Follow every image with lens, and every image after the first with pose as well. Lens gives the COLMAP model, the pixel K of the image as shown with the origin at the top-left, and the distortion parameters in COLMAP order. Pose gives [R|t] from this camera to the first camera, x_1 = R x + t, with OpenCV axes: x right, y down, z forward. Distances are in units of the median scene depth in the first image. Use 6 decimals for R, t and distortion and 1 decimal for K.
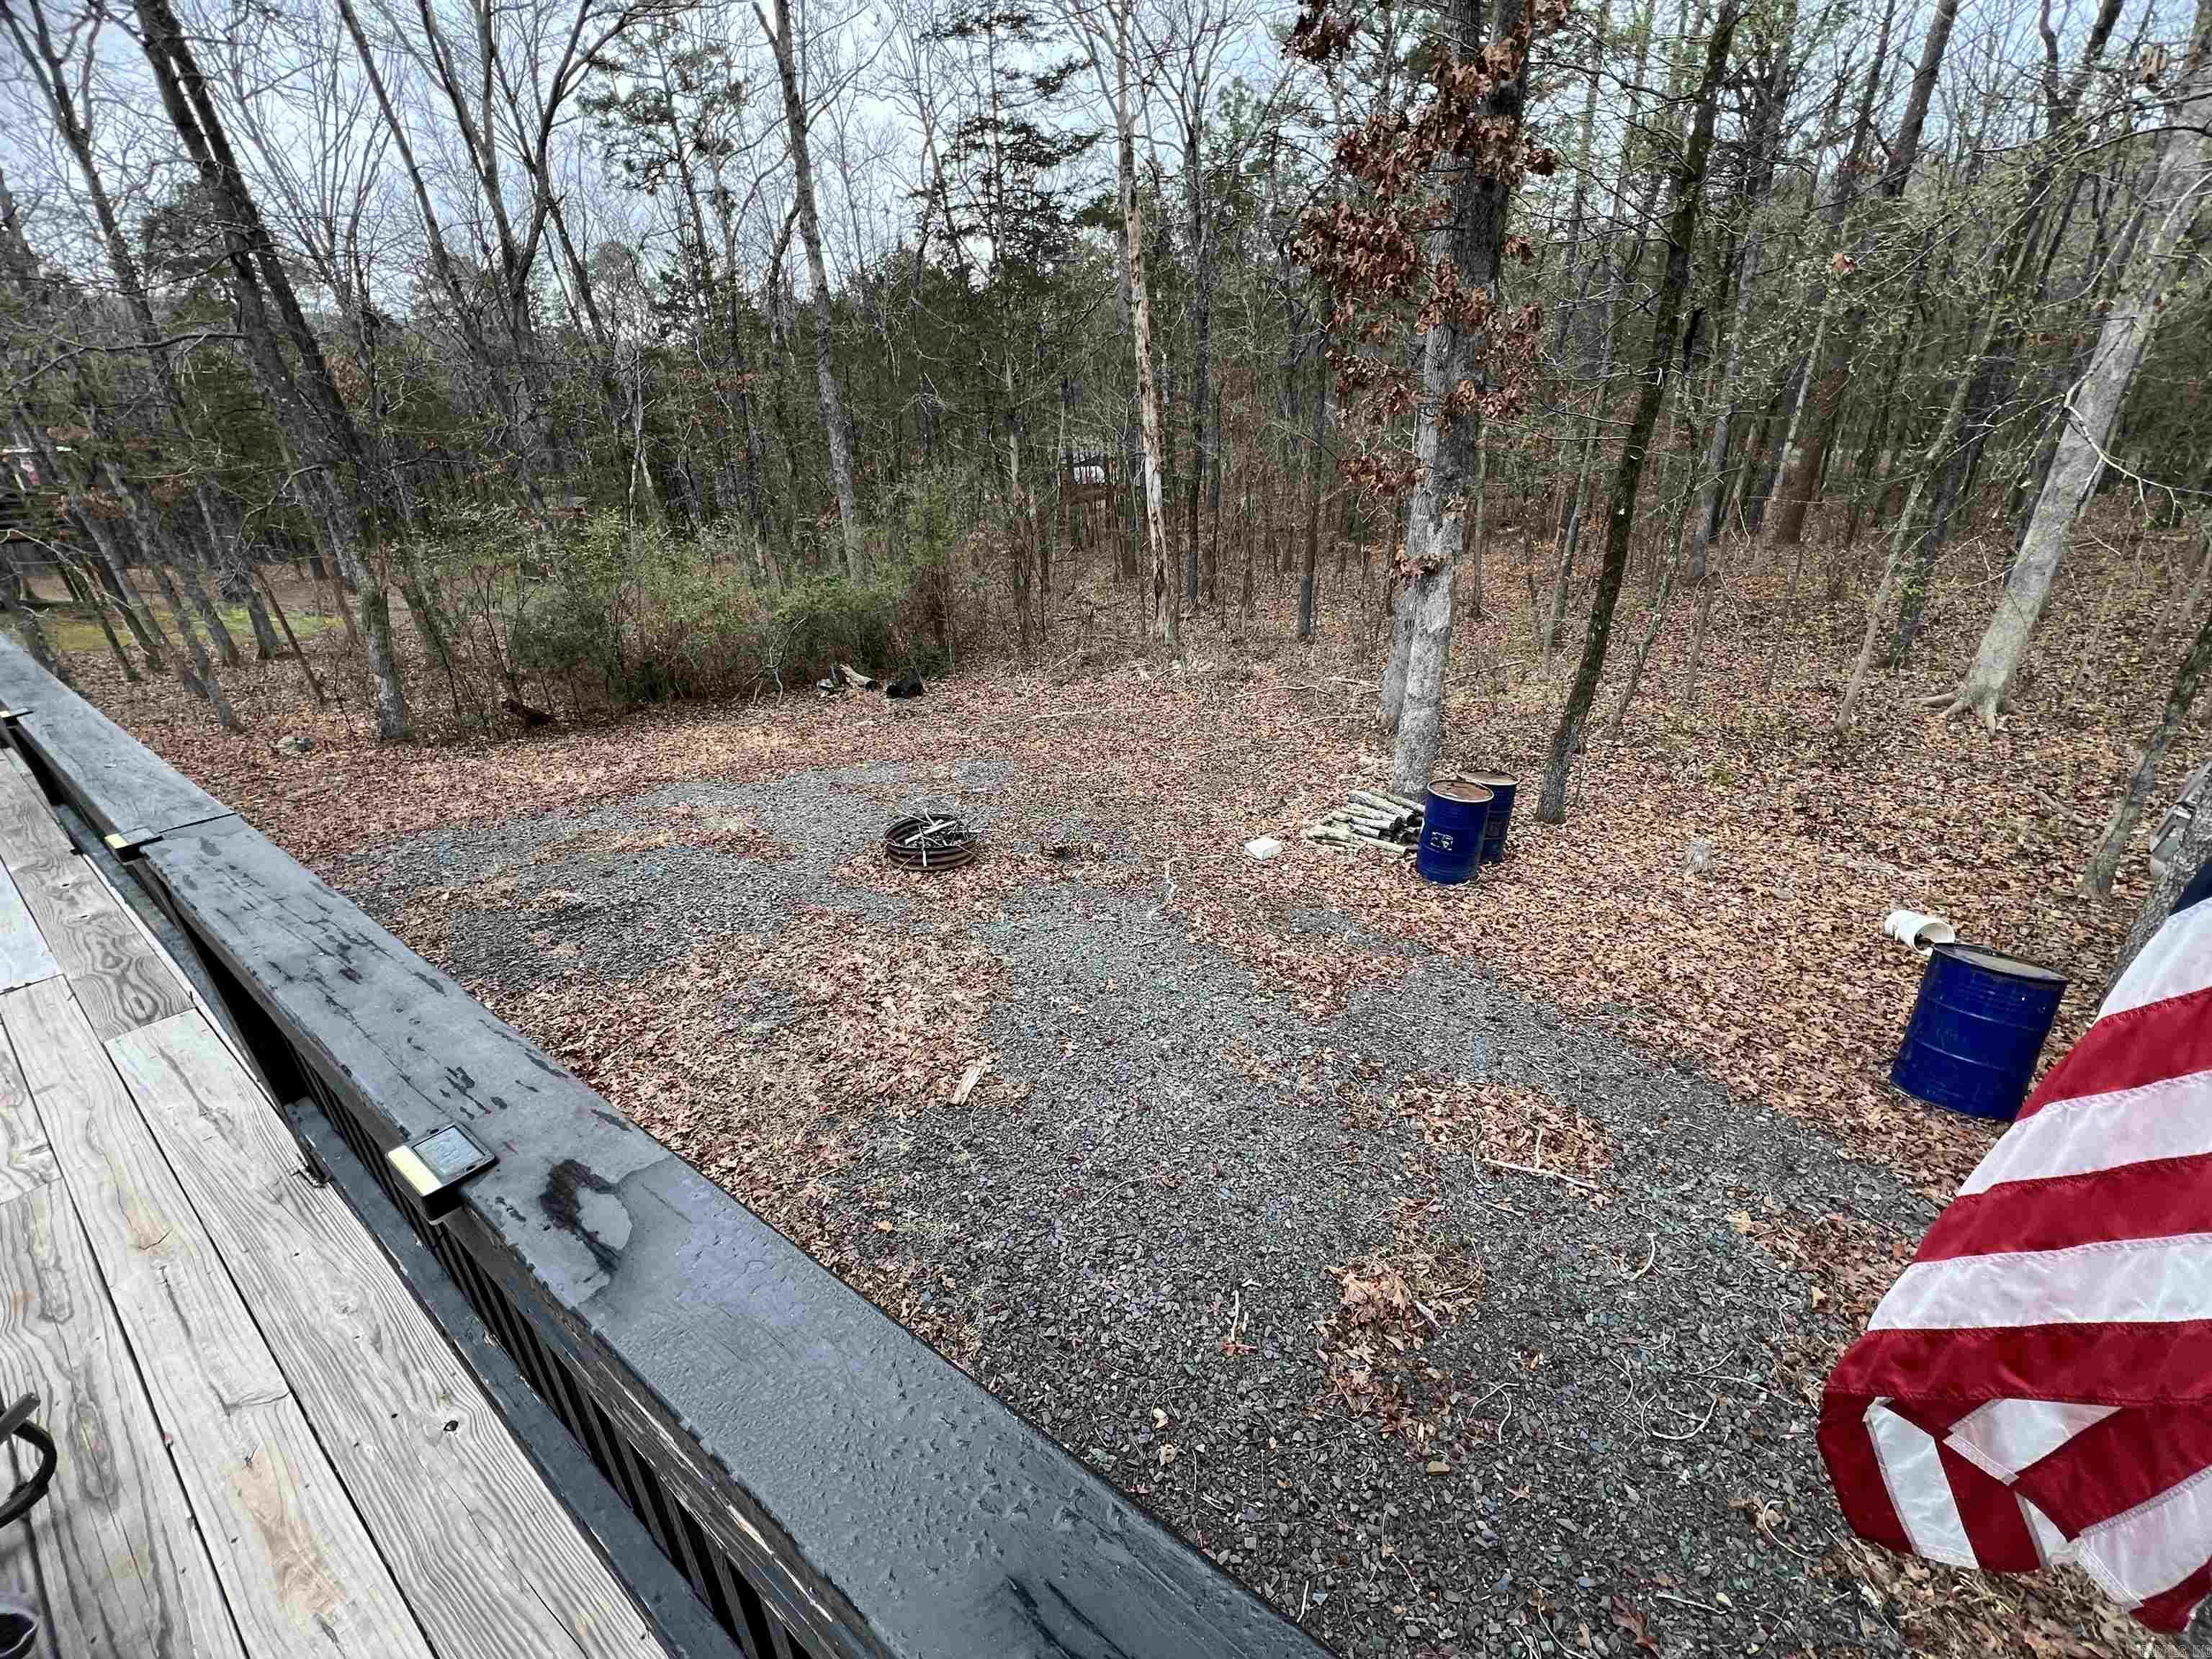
lens RADIAL K [[881.1, 0, 1106.0], [0, 881.1, 829.5], [0, 0, 1]] dist [-0.002473, -0.000063]
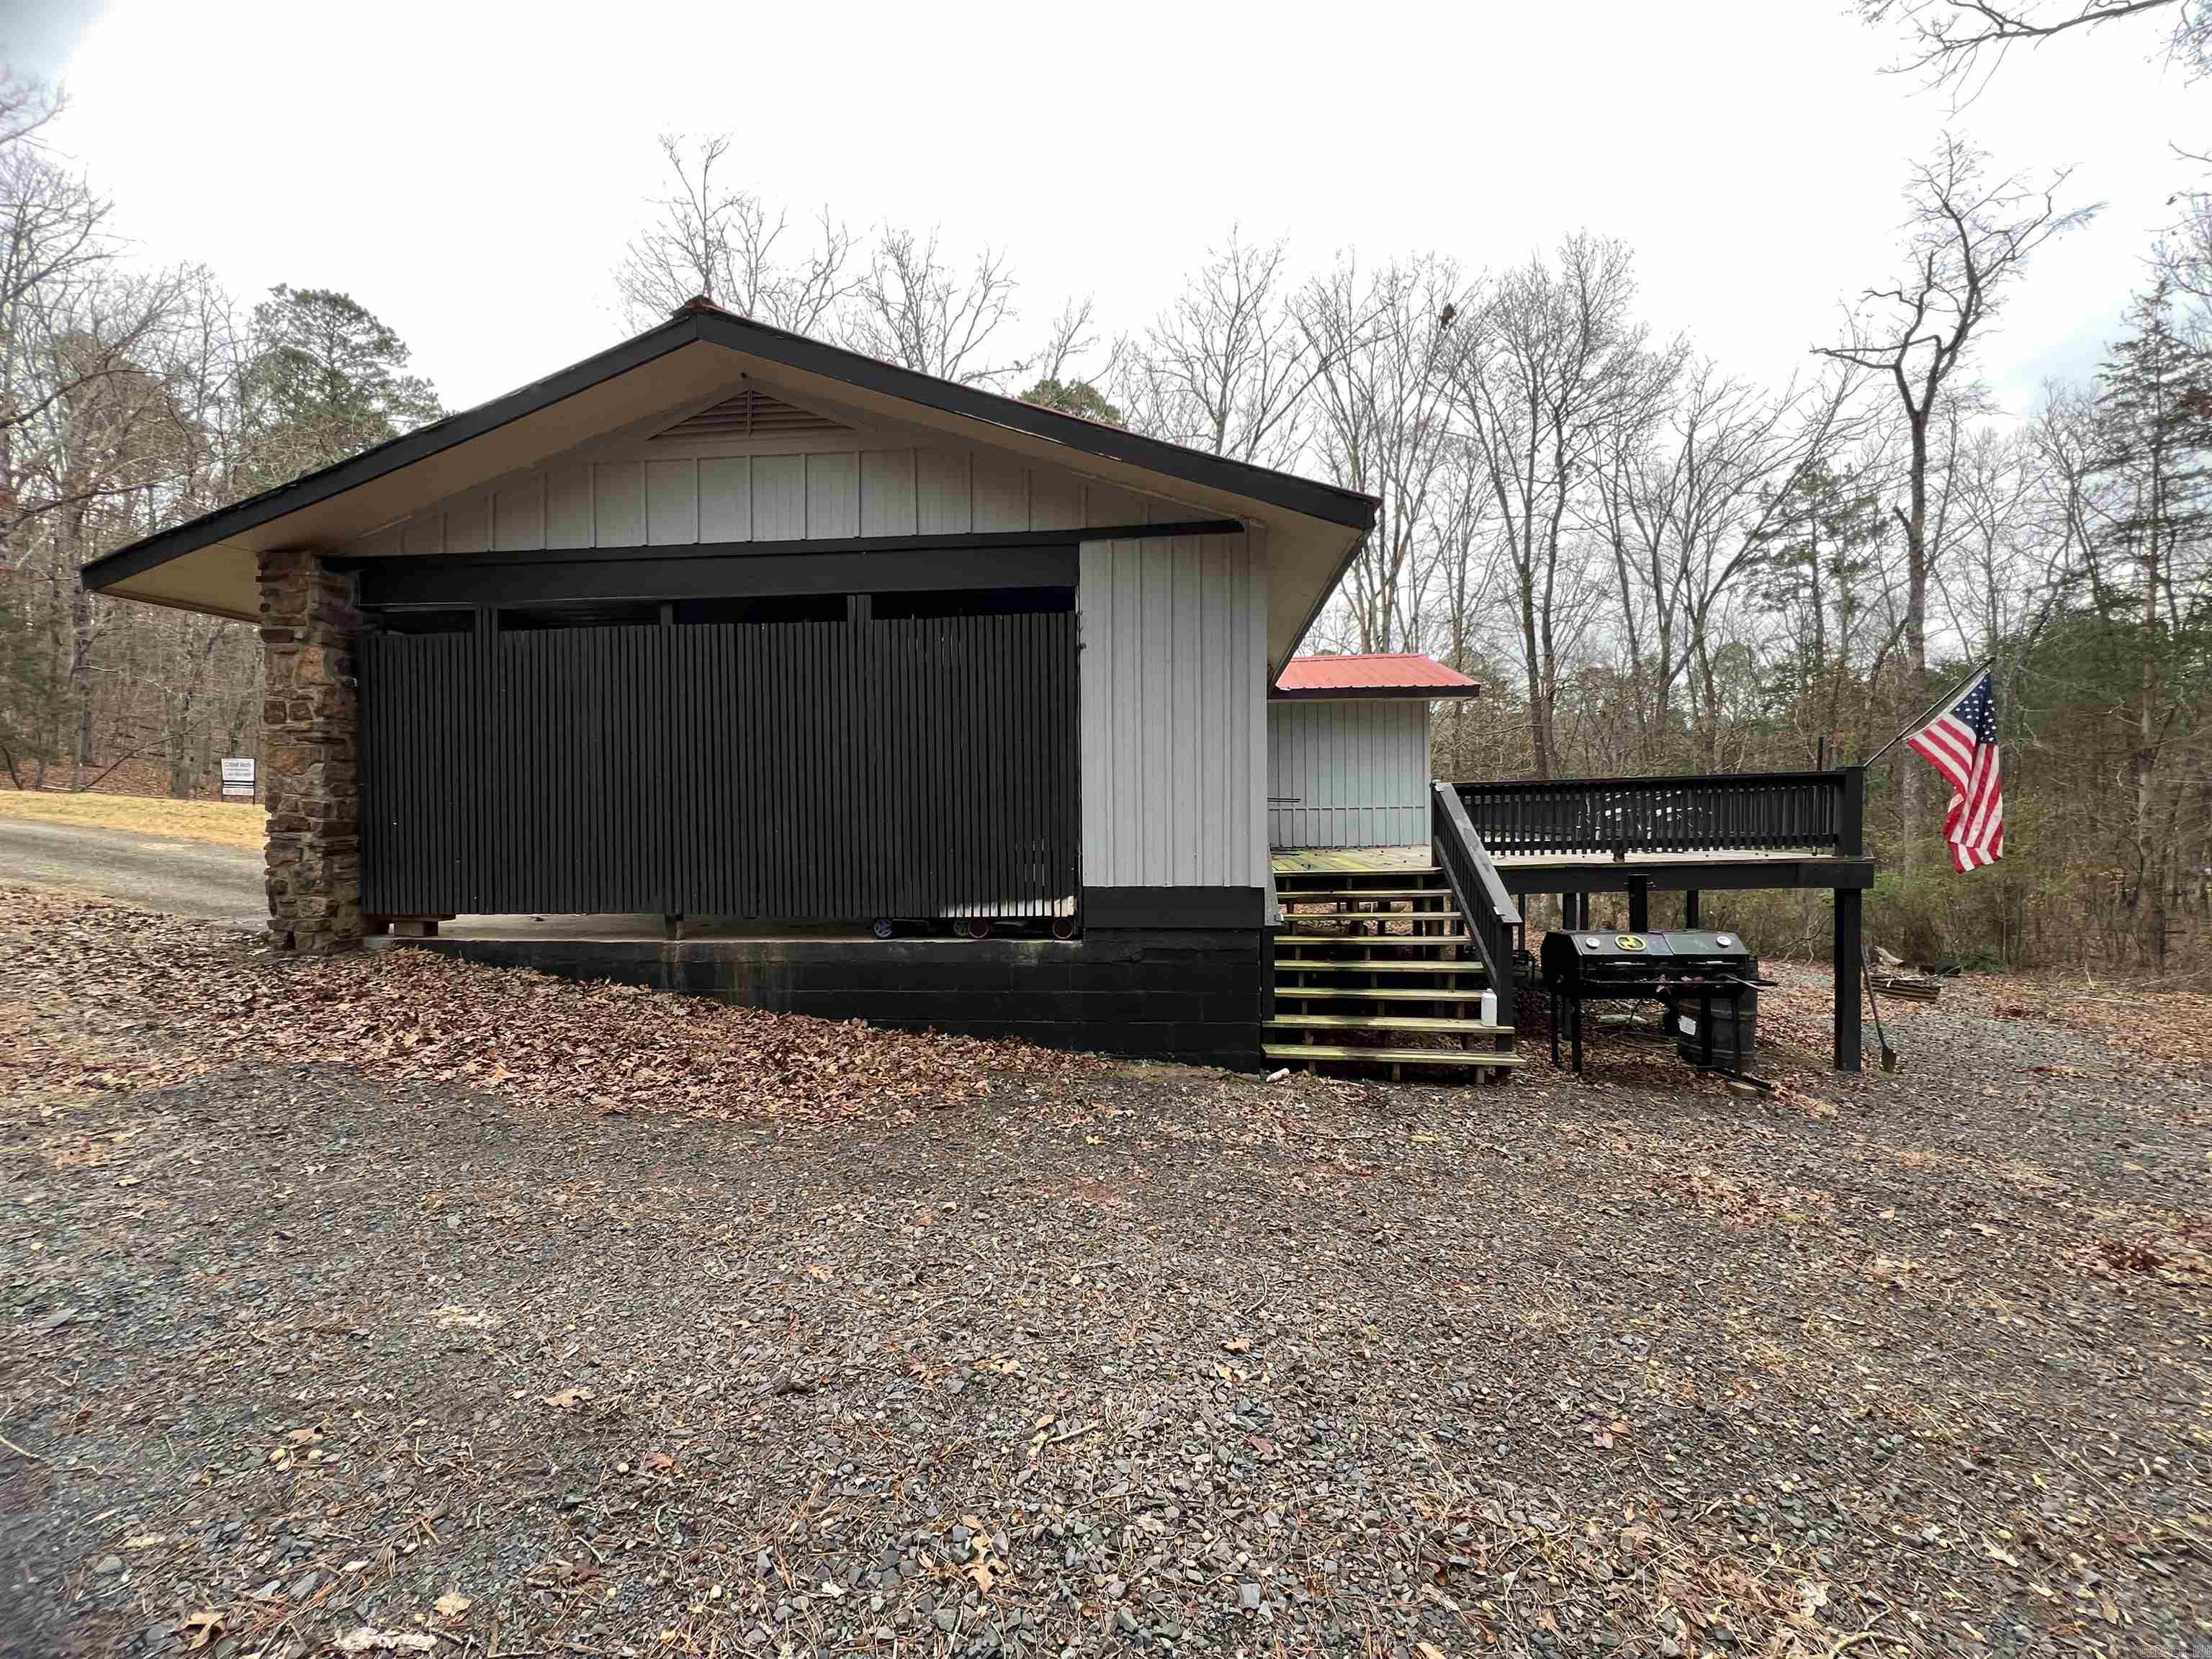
lens RADIAL K [[881.1, 0, 1106.0], [0, 881.1, 829.5], [0, 0, 1]] dist [-0.002473, -0.000063]
pose [[0.498981, 0.041481, -0.865620, 0.117913], [-0.362765, 0.917127, -0.165165, 0.140830], [0.787032, 0.396431, 0.472676, -0.260750]]
